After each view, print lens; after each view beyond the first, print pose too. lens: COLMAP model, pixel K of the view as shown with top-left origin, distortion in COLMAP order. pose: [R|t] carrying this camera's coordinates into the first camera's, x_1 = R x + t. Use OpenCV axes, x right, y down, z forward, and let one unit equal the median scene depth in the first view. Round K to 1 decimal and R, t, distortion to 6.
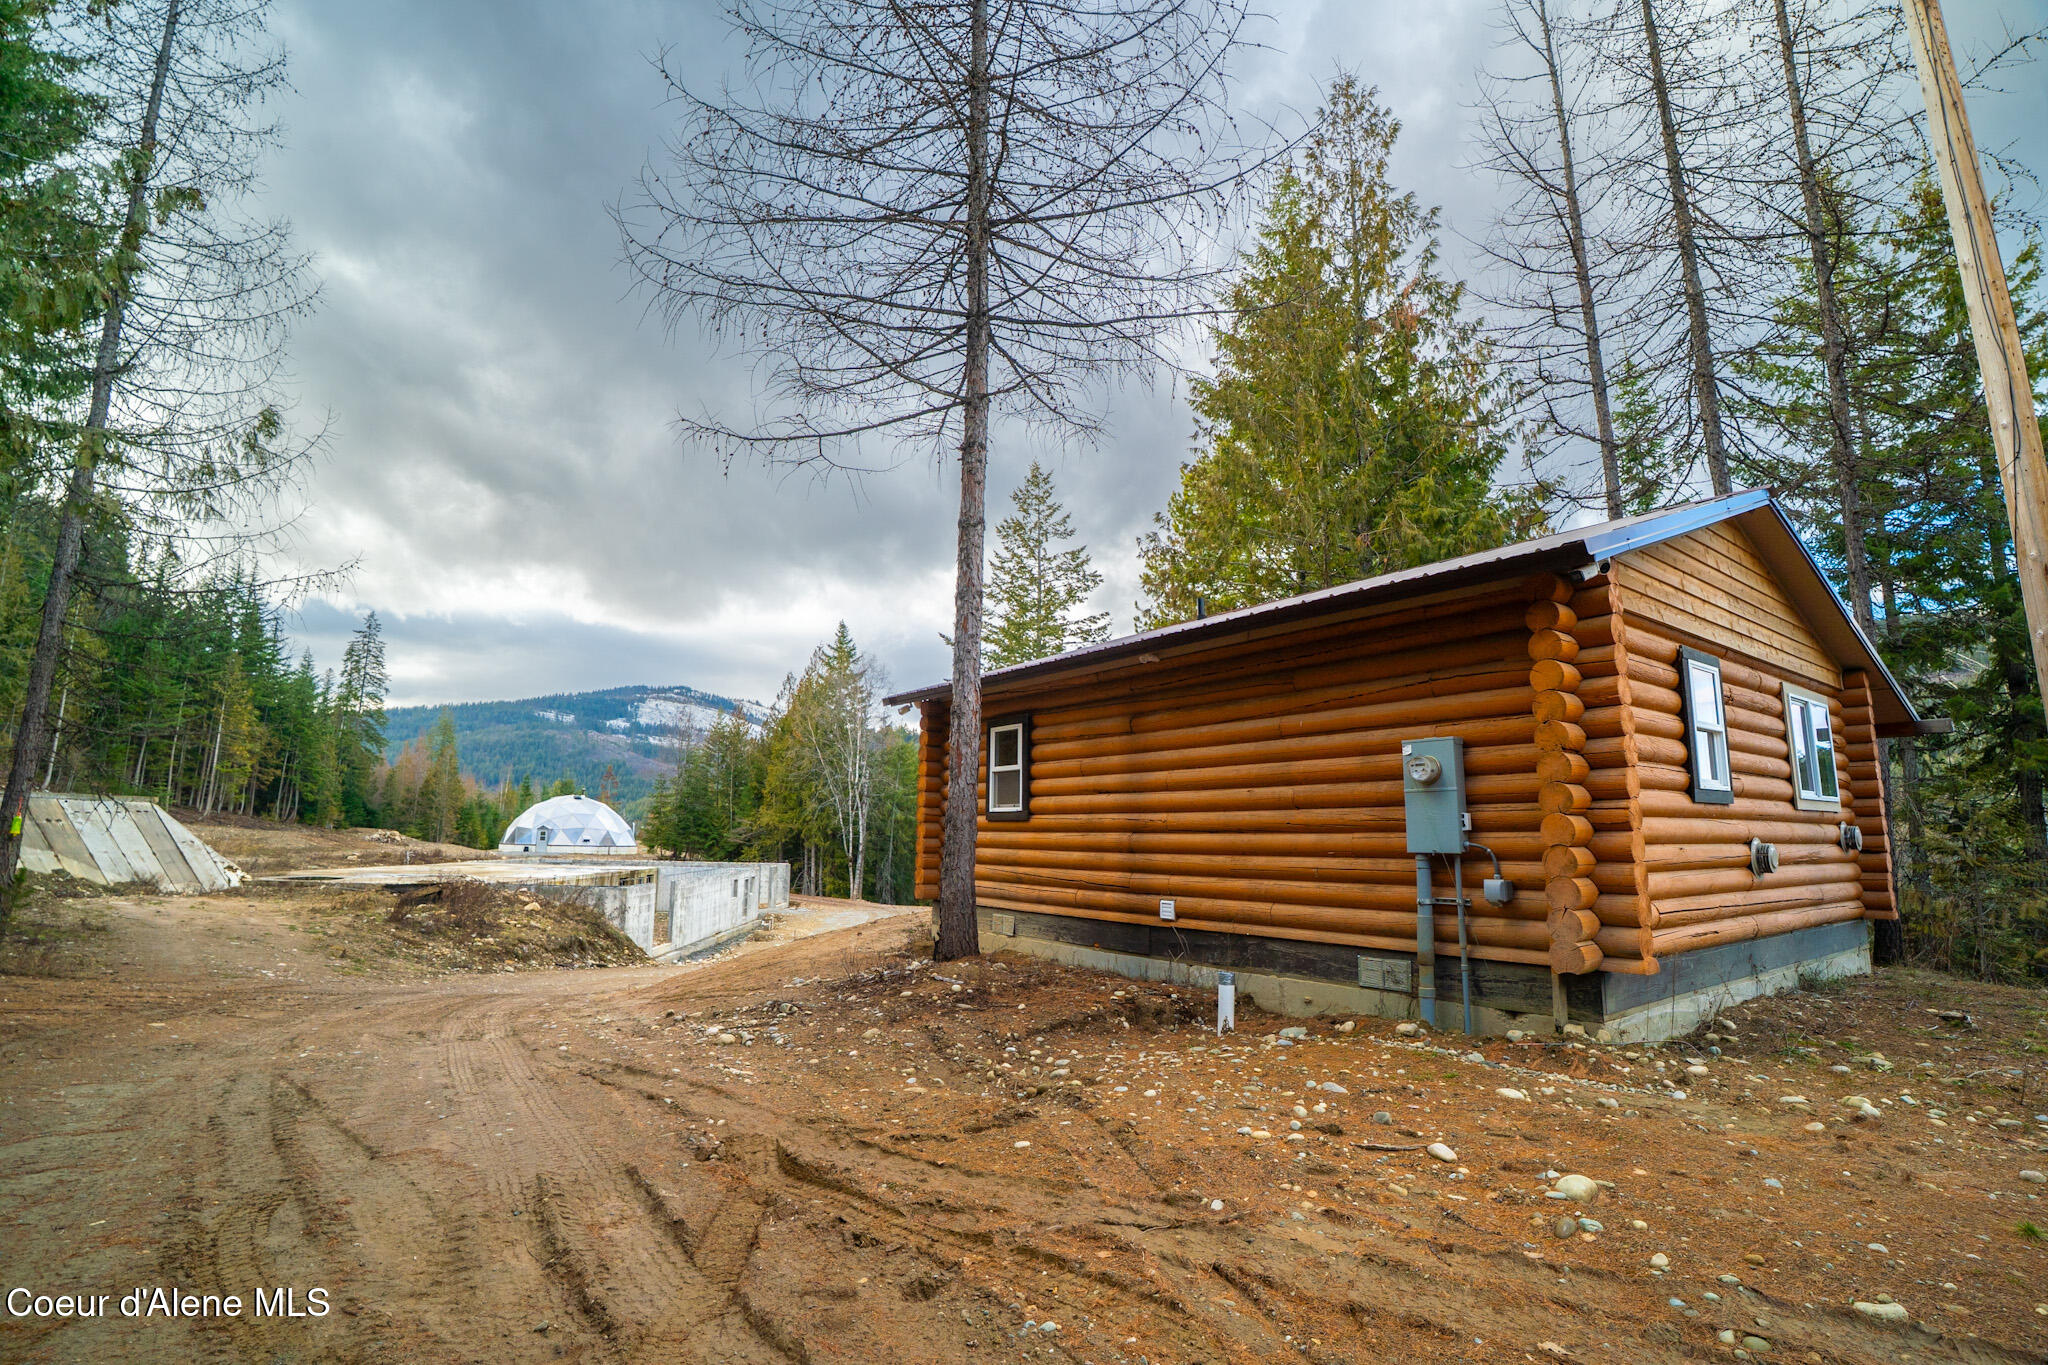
lens RADIAL K [[934.0, 0, 1025.7], [0, 934.0, 686.8], [0, 0, 1]] dist [-0.070119, 0.017512]
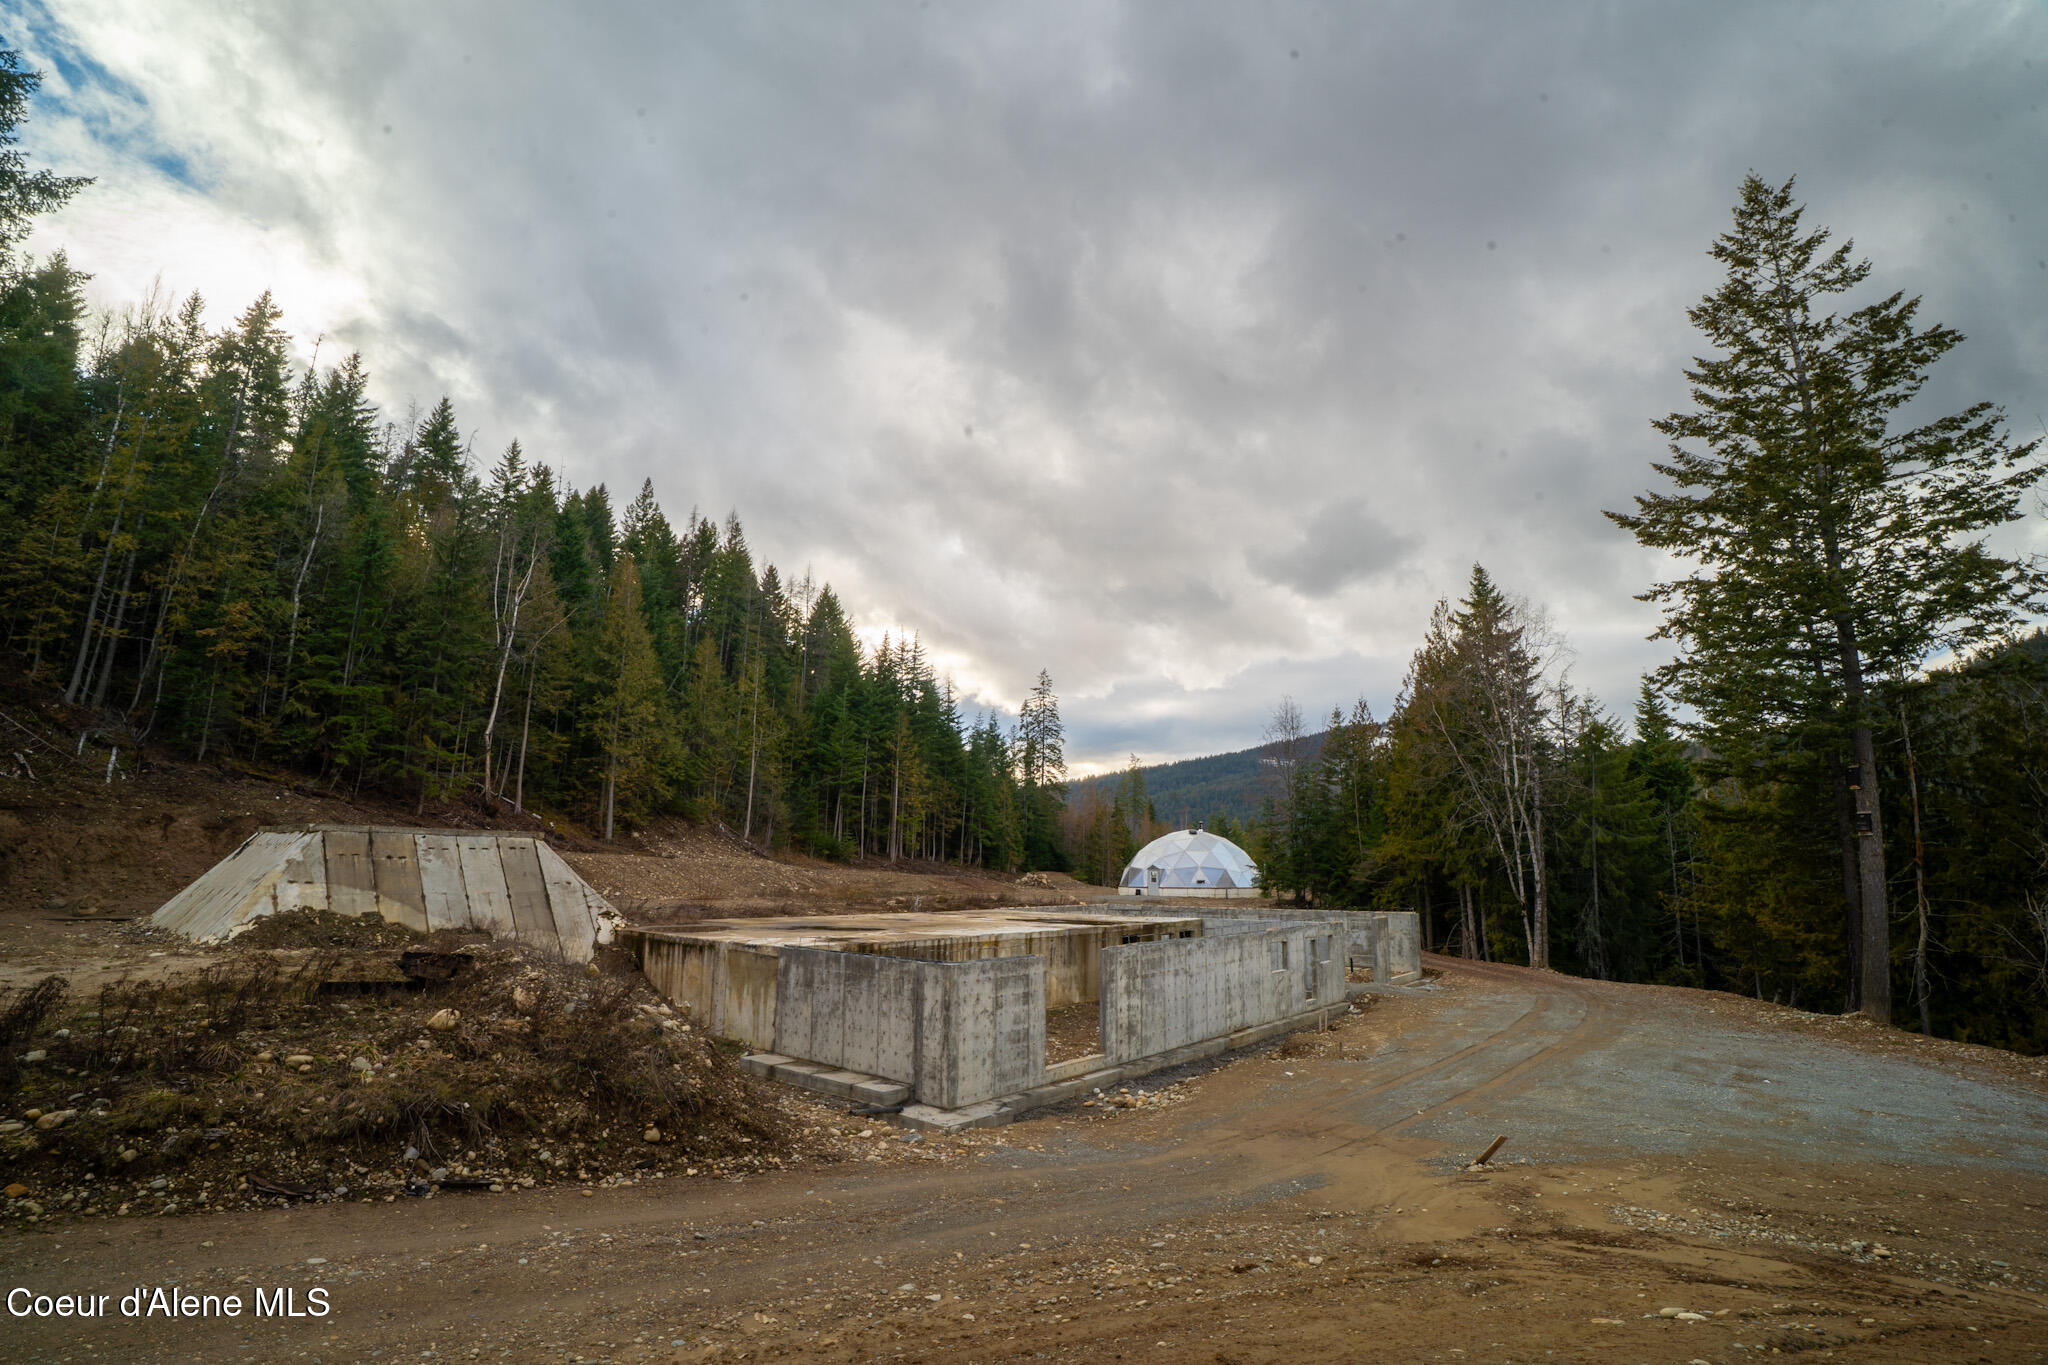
lens RADIAL K [[940.7, 0, 1024.0], [0, 940.7, 682.5], [0, 0, 1]] dist [-0.088184, 0.030070]
pose [[0.734343, -0.136685, -0.664874, 0.002911], [0.107005, 0.990579, -0.085458, 0.044534], [0.670291, -0.008390, 0.742051, 0.269260]]
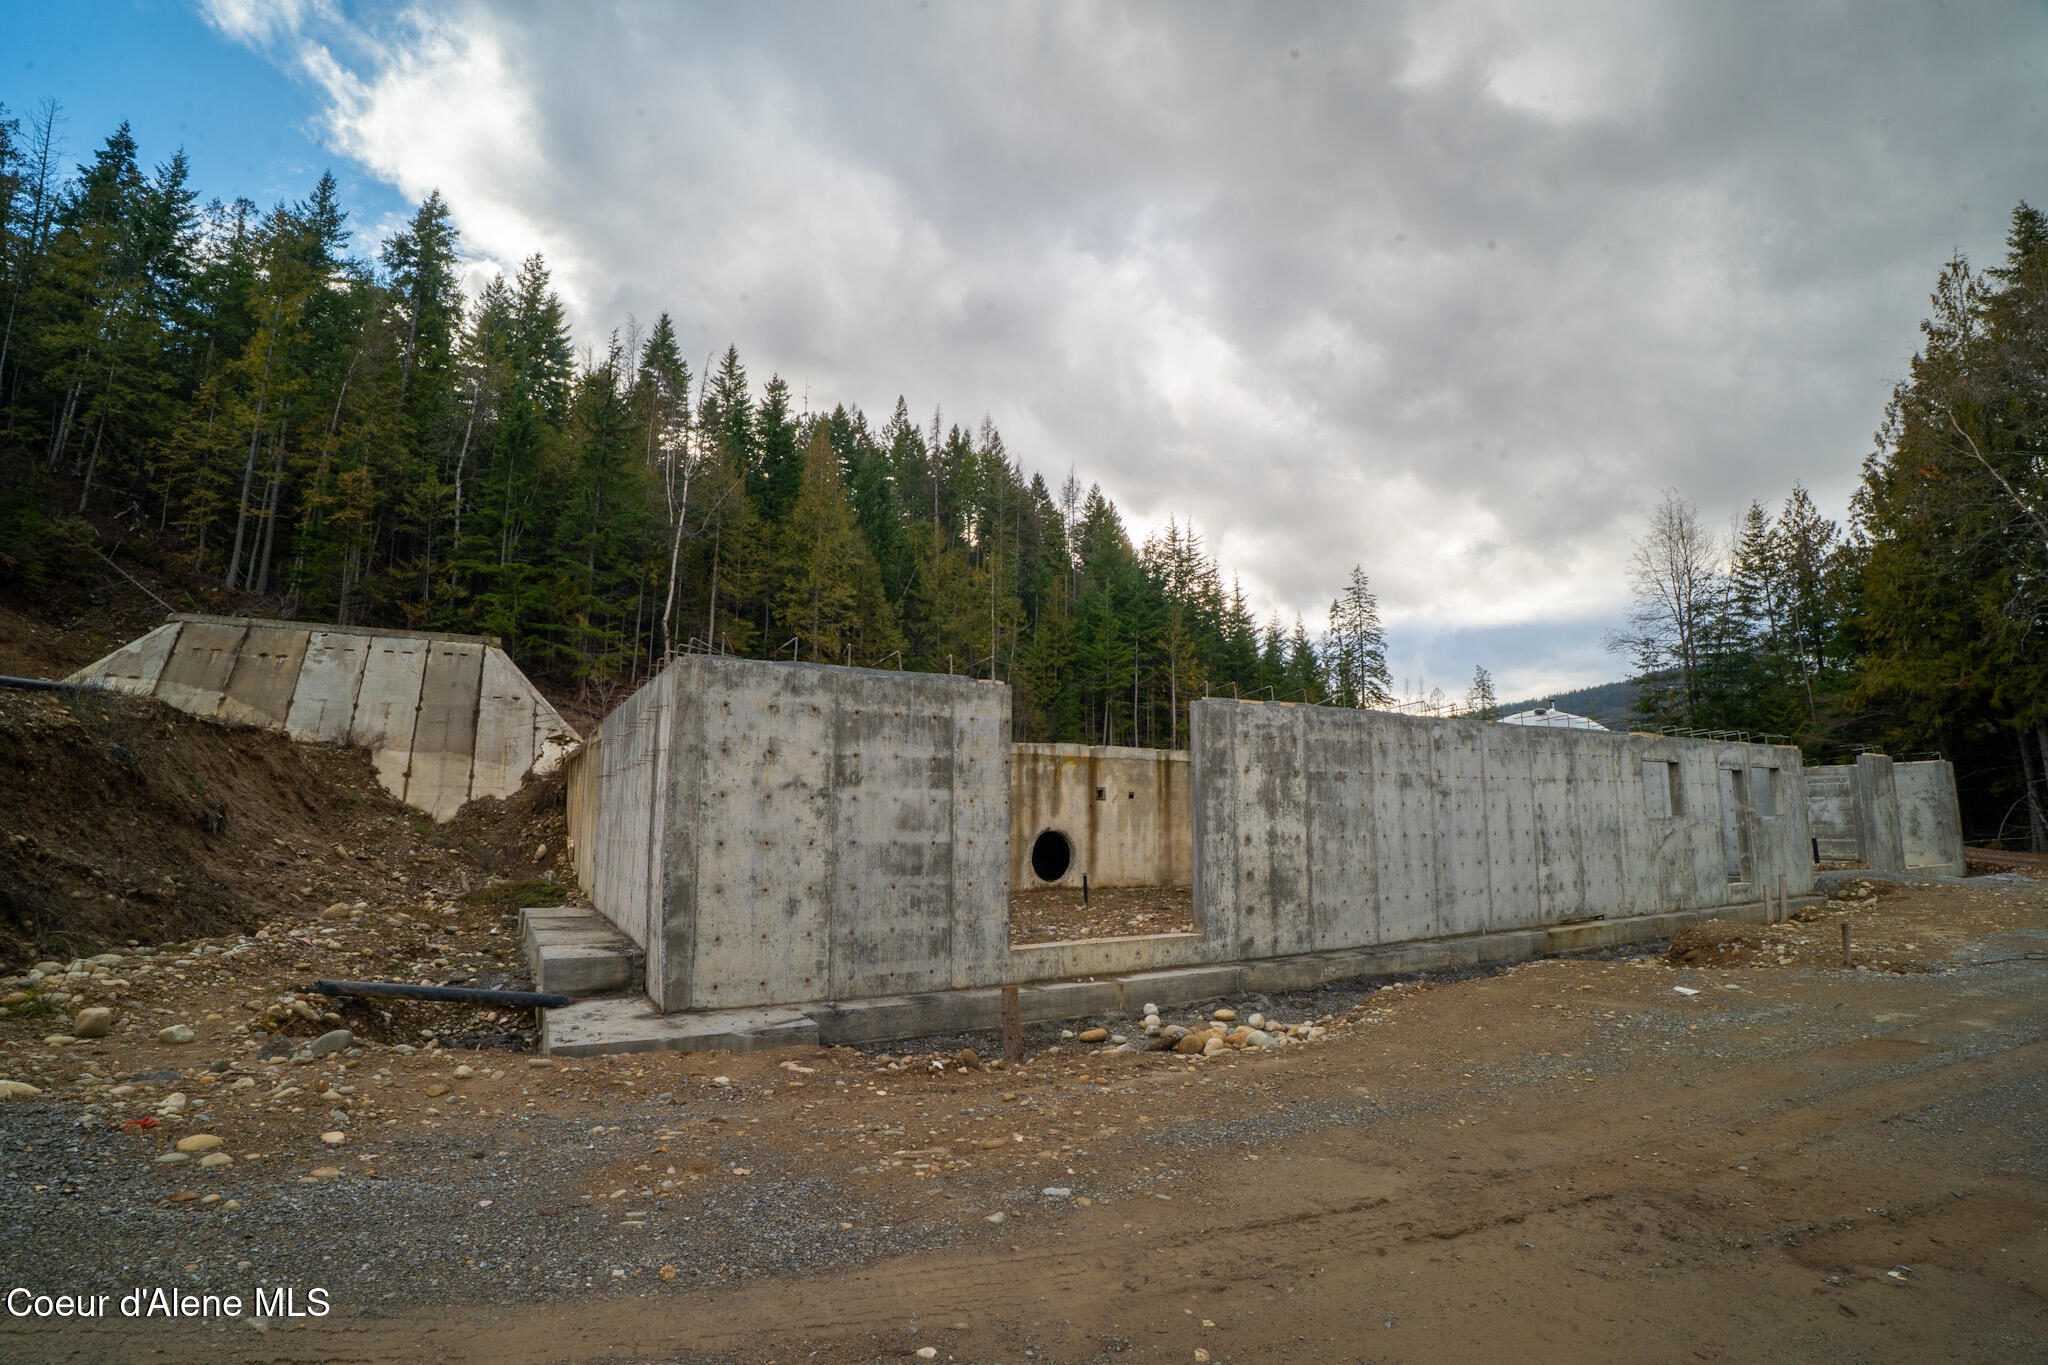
lens RADIAL K [[934.0, 0, 1025.7], [0, 934.0, 686.8], [0, 0, 1]] dist [-0.070119, 0.017512]
pose [[0.446552, -0.136945, -0.884216, -0.085525], [0.145934, 0.986133, -0.079029, 0.114532], [0.882776, -0.093747, 0.460345, 0.432336]]
